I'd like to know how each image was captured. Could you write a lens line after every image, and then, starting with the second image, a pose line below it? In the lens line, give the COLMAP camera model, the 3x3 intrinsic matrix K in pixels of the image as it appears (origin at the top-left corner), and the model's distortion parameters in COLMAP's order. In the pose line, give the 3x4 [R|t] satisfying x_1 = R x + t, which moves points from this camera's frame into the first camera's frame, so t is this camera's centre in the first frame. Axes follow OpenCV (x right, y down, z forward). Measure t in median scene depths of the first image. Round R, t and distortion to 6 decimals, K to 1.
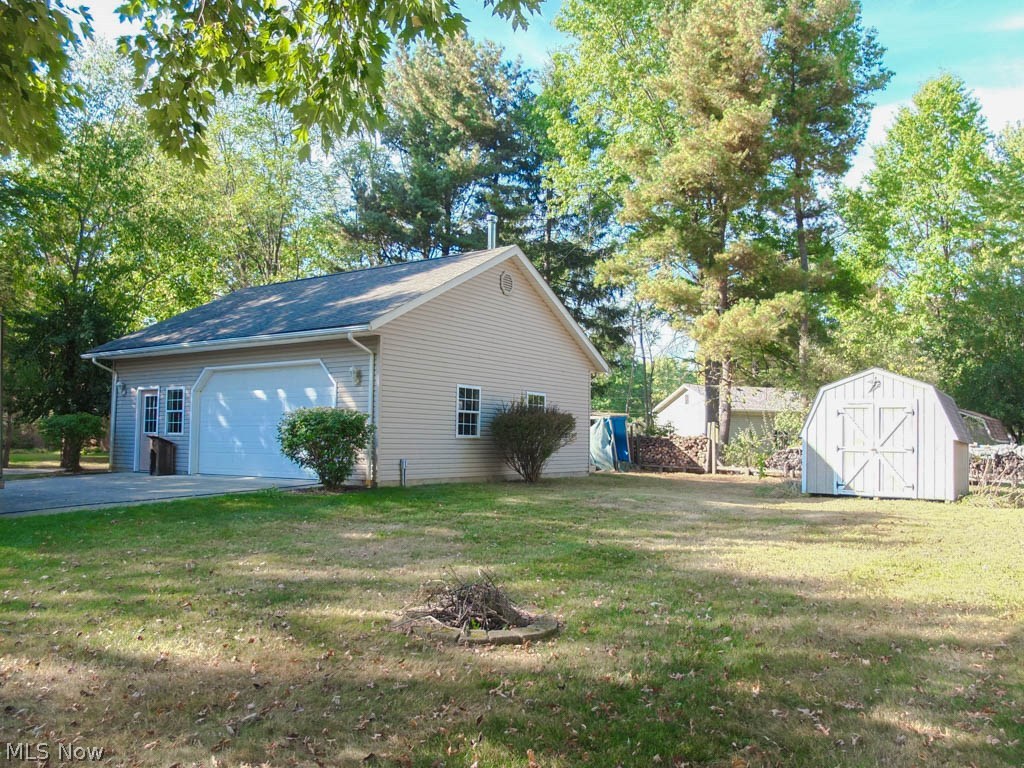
lens RADIAL K [[802.5, 0, 512.0], [0, 802.5, 384.0], [0, 0, 1]] dist [-0.099494, 0.062928]
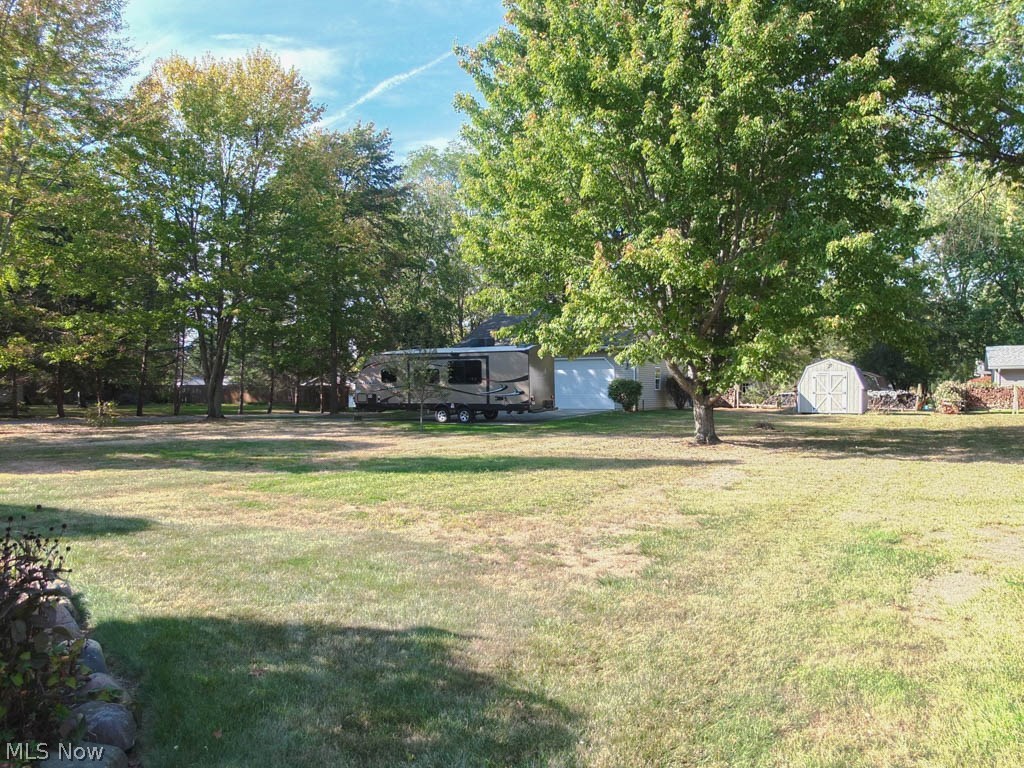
lens RADIAL K [[802.5, 0, 512.0], [0, 802.5, 384.0], [0, 0, 1]] dist [-0.099494, 0.062928]
pose [[0.994160, -0.015258, 0.106833, -0.635724], [0.008911, 0.998181, 0.059634, -0.081296], [-0.107548, -0.058334, 0.992487, -1.073583]]
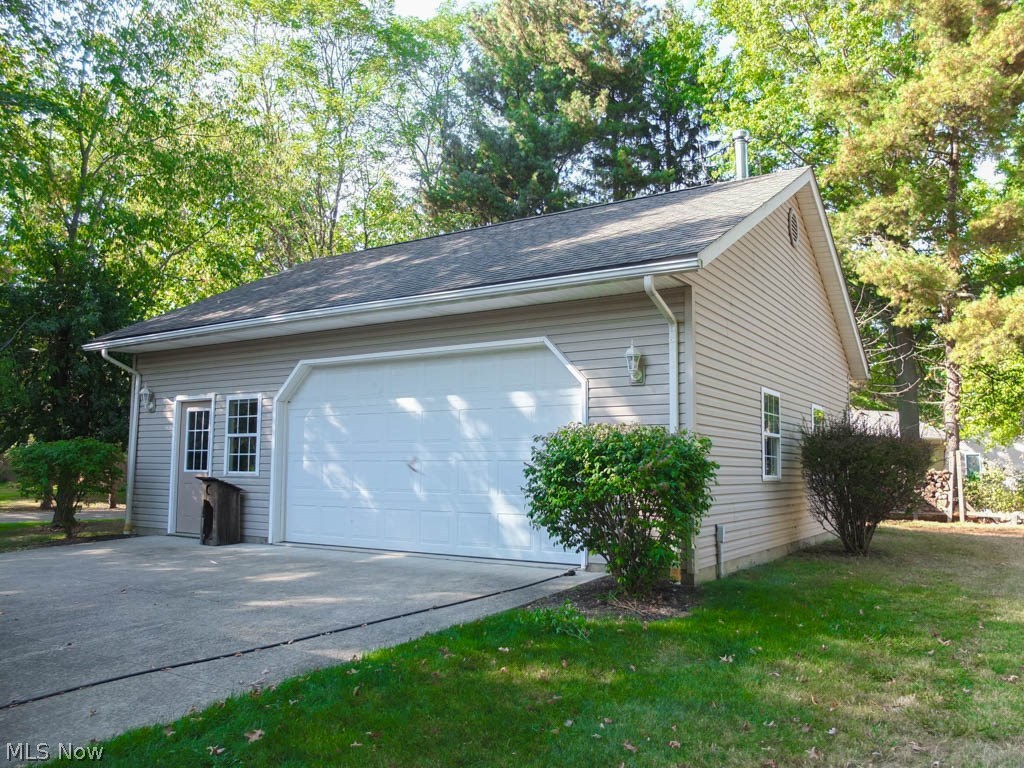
lens RADIAL K [[802.5, 0, 512.0], [0, 802.5, 384.0], [0, 0, 1]] dist [-0.099494, 0.062928]
pose [[0.999765, 0.001244, 0.021623, -0.232964], [-0.000471, 0.999361, -0.035748, 0.016615], [-0.021654, 0.035729, 0.999127, 0.388778]]
